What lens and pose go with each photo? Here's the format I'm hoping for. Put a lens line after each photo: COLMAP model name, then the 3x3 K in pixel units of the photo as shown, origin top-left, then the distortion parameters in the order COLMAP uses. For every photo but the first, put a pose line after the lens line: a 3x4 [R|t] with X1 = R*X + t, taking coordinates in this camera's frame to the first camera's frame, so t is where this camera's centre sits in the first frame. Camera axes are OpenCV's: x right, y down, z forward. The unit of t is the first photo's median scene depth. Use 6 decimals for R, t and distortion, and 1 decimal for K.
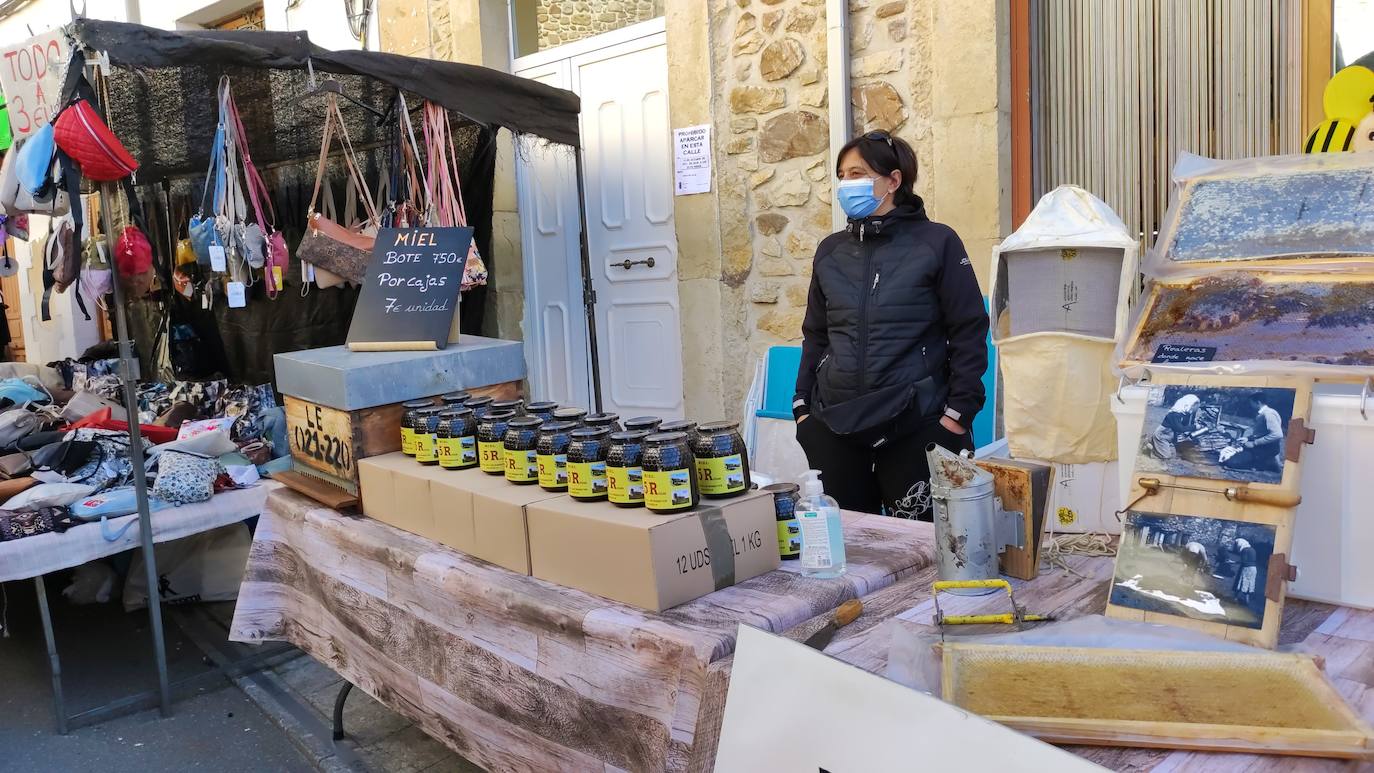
lens RADIAL K [[1044.2, 0, 683.0], [0, 1044.2, 389.8], [0, 0, 1]] dist [0.037990, -0.026604]
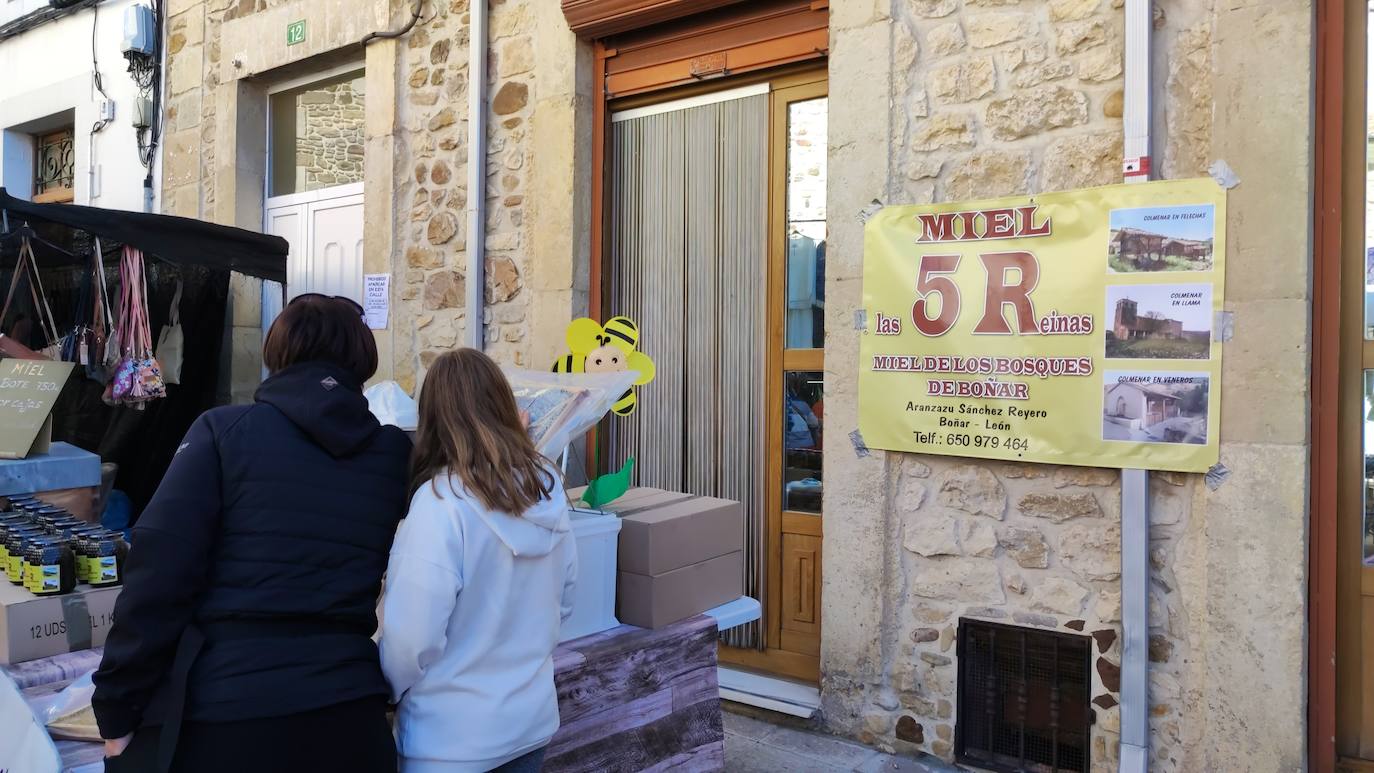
lens RADIAL K [[1044.2, 0, 691.2], [0, 1044.2, 383.8], [0, 0, 1]] dist [0.037990, -0.026604]
pose [[0.996016, 0.063811, 0.062297, 0.315131], [-0.057743, 0.993823, -0.094774, -0.034914], [-0.067960, 0.090799, 0.993548, -0.217047]]
